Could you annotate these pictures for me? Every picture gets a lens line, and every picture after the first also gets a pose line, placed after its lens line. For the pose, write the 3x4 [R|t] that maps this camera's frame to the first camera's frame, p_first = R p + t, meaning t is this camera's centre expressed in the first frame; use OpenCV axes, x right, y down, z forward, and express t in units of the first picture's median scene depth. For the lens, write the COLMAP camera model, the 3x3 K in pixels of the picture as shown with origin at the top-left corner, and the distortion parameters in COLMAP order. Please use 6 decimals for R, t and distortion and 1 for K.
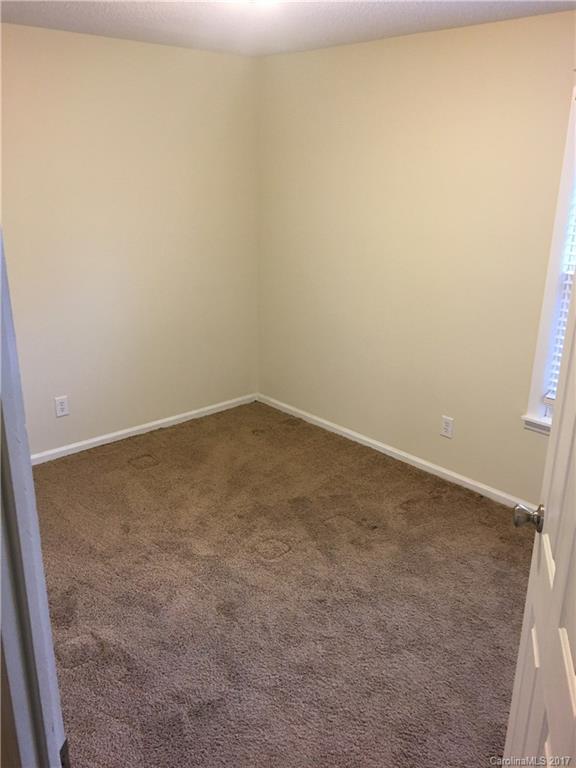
lens RADIAL K [[650.4, 0, 290.6], [0, 650.4, 385.4], [0, 0, 1]] dist [0.058773, -0.042990]
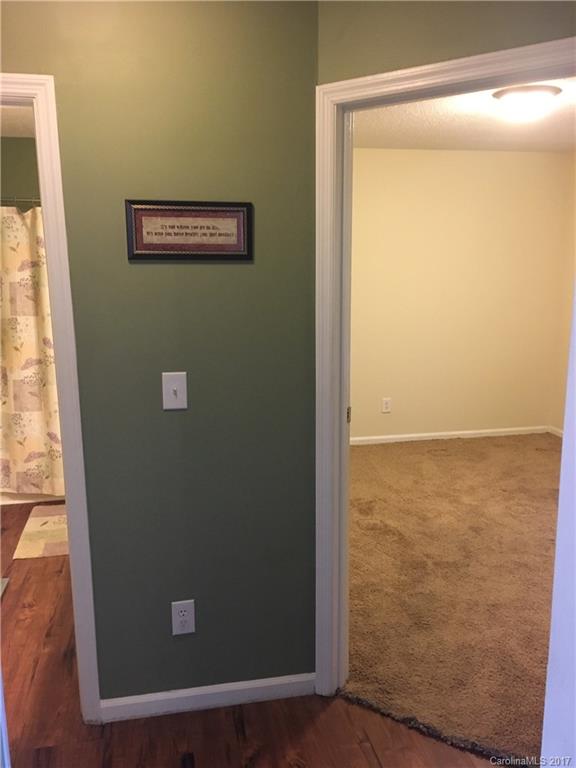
lens RADIAL K [[650.4, 0, 286.0], [0, 650.4, 384.8], [0, 0, 1]] dist [0.058773, -0.042990]
pose [[0.861797, 0.078084, -0.501206, 0.193056], [-0.150279, 0.983025, -0.105249, 0.210519], [0.484480, 0.166025, 0.858903, -0.364412]]
